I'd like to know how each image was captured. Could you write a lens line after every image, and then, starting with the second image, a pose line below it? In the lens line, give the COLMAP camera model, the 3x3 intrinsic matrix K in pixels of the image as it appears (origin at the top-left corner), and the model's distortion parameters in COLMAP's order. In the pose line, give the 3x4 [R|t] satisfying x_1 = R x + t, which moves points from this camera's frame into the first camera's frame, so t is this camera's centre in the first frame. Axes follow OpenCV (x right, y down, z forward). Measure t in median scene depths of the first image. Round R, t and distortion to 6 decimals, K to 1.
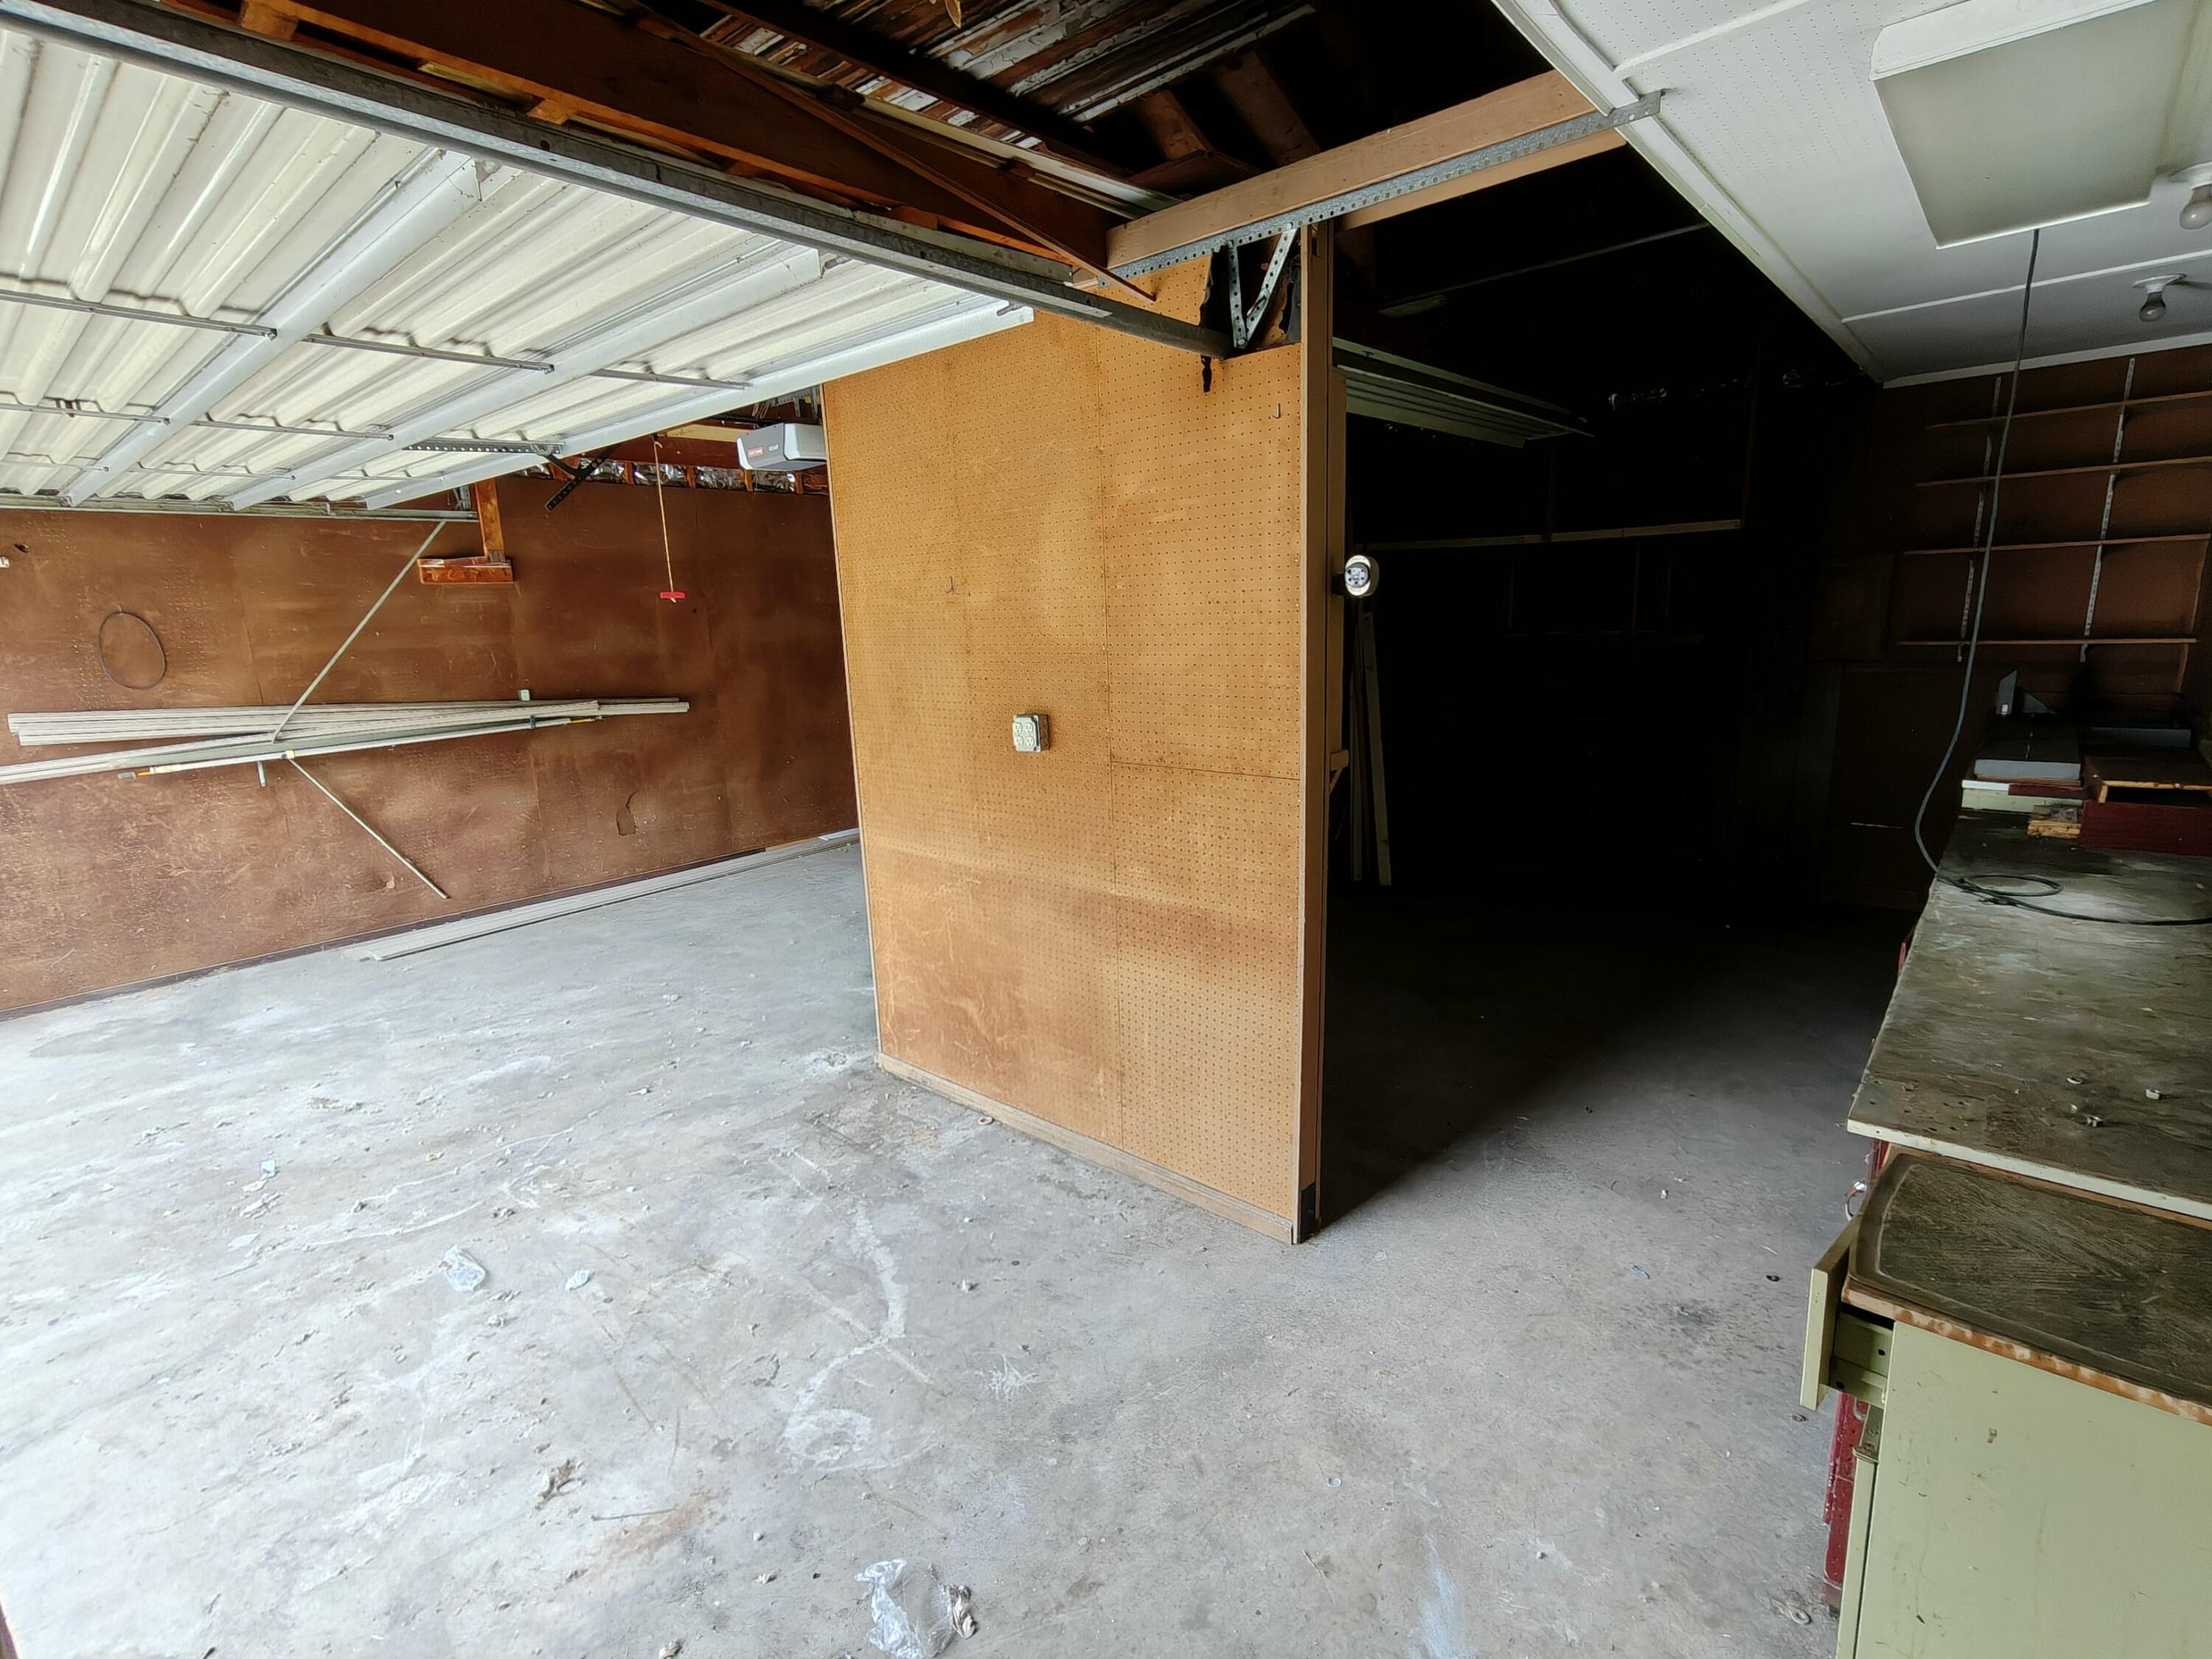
lens RADIAL K [[1048.1, 0, 1101.2], [0, 1048.1, 827.2], [0, 0, 1]] dist [-0.001127, 0.003060]
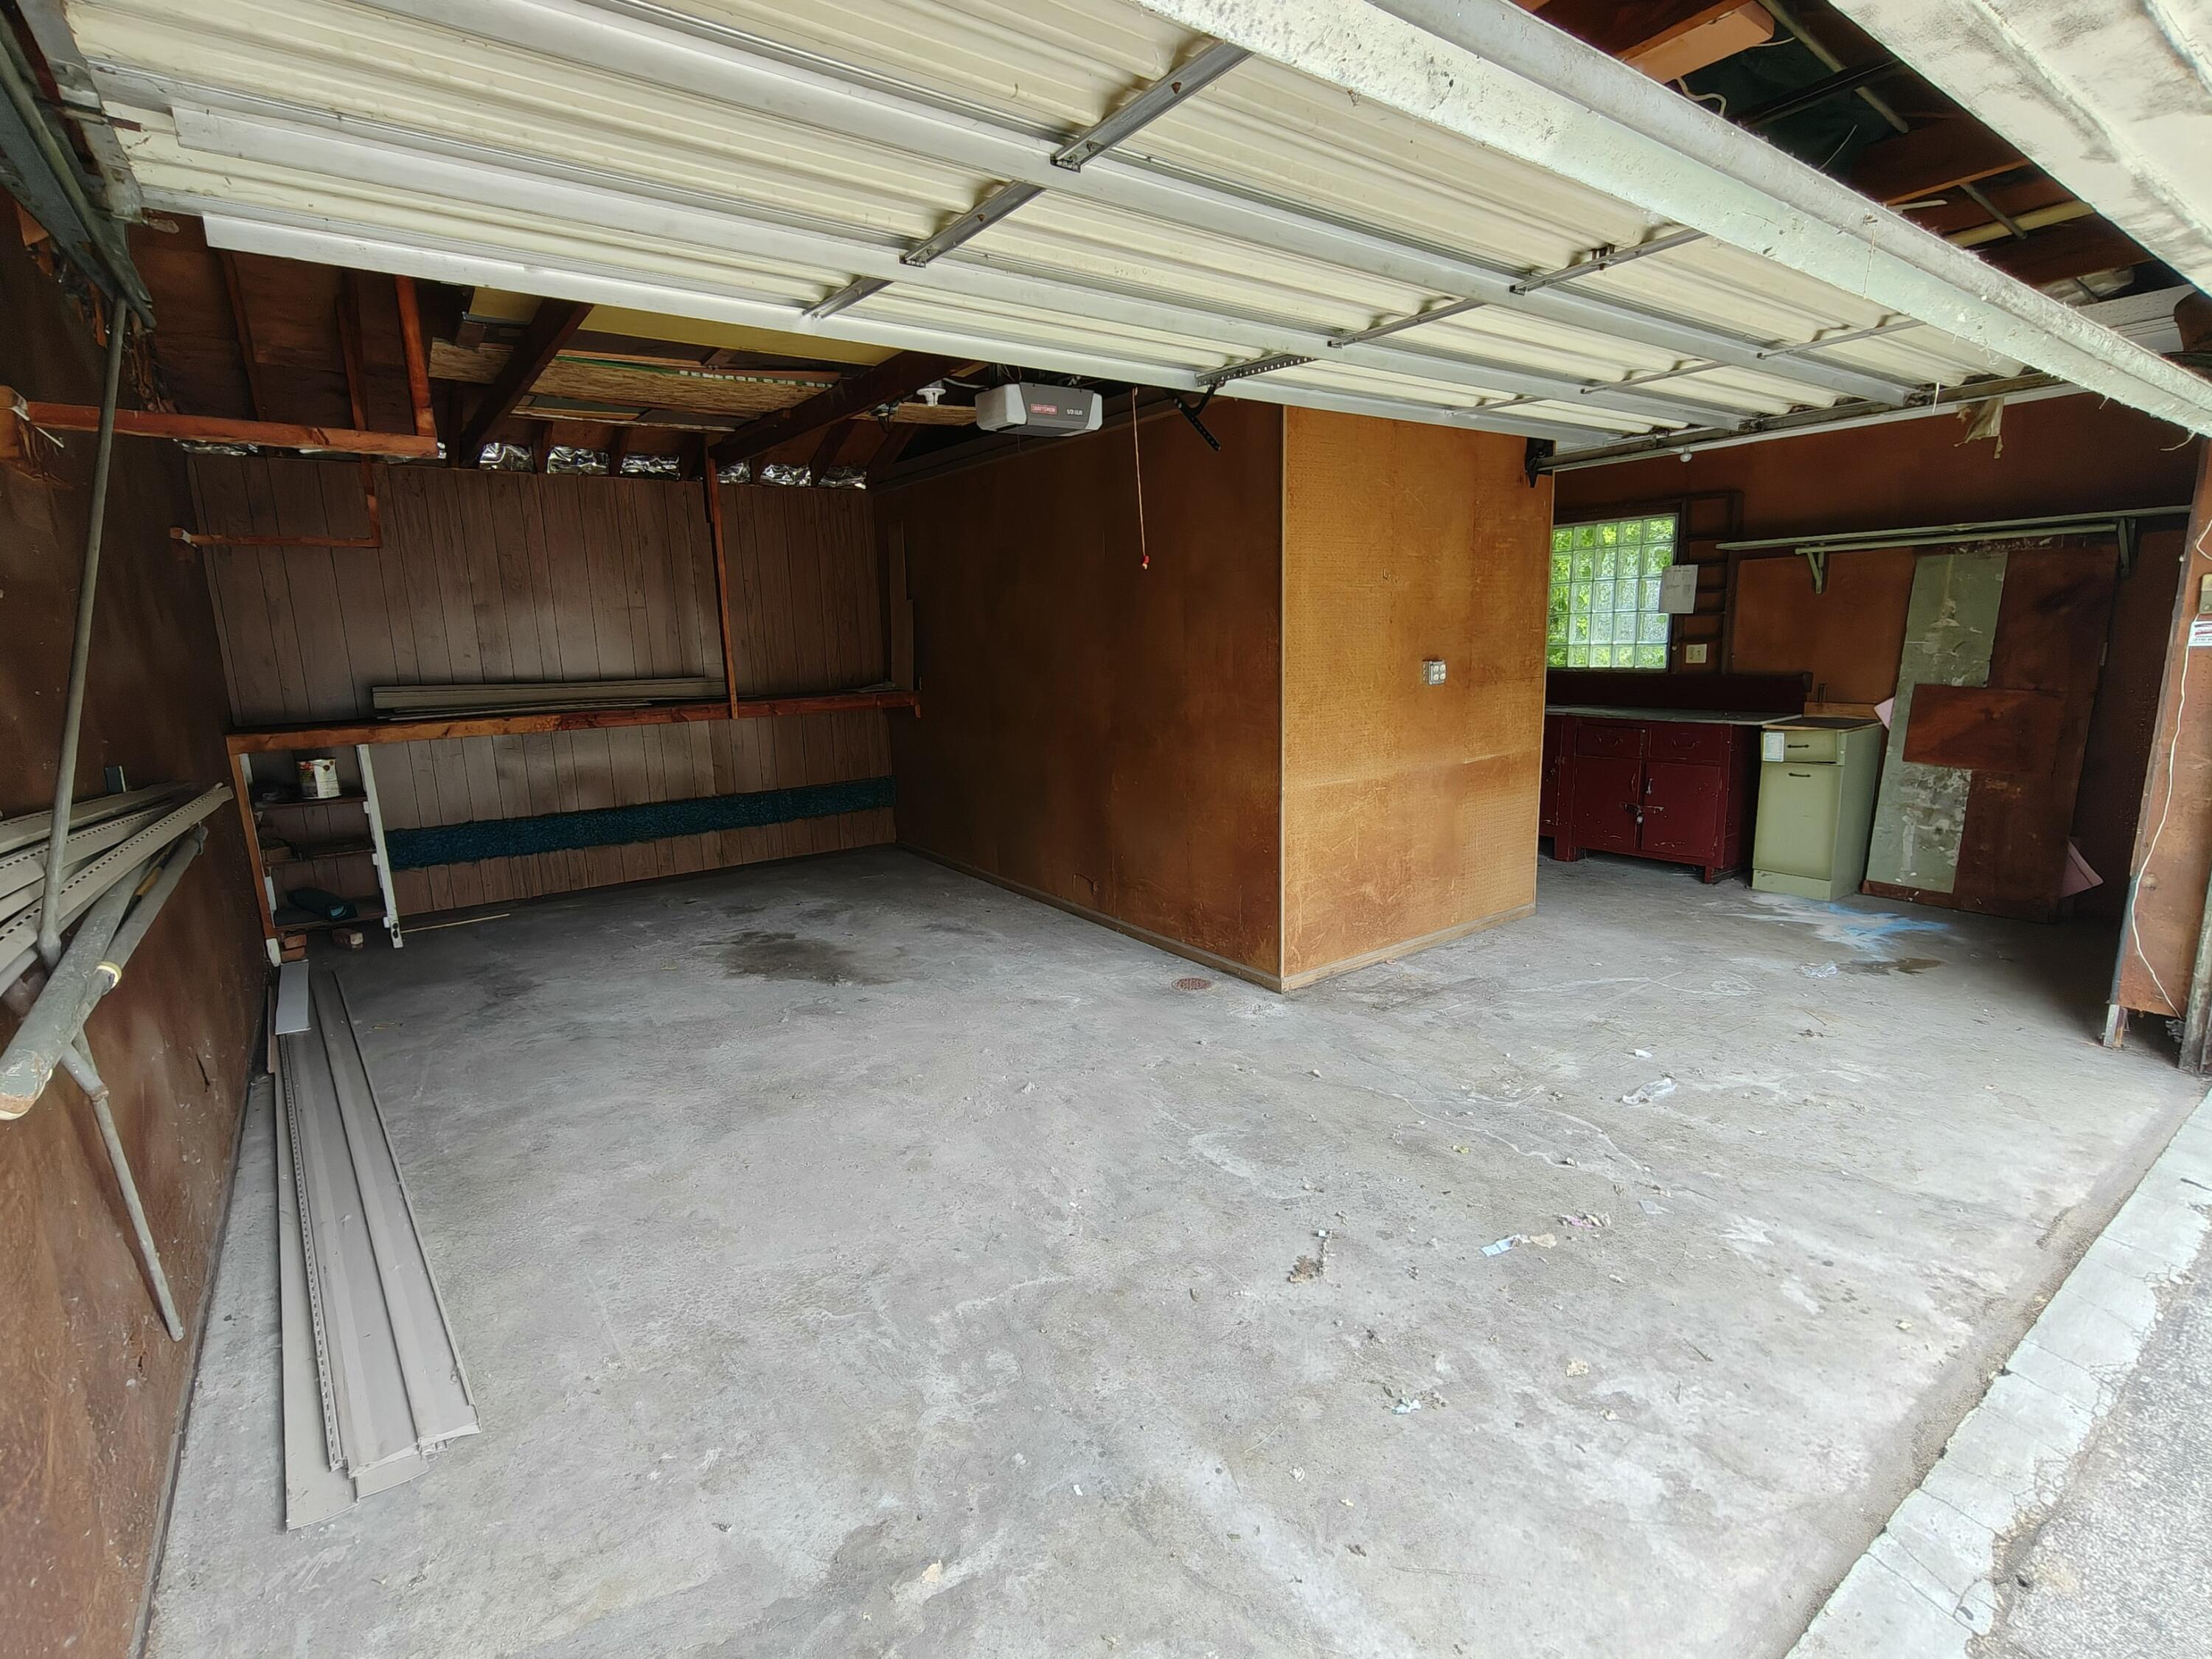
lens RADIAL K [[1048.1, 0, 1100.5], [0, 1048.1, 831.5], [0, 0, 1]] dist [-0.001127, 0.003060]
pose [[0.223743, -0.157240, 0.961881, -1.509517], [0.222408, 0.969099, 0.106686, -0.120722], [-0.948933, 0.190059, 0.251801, 0.991064]]
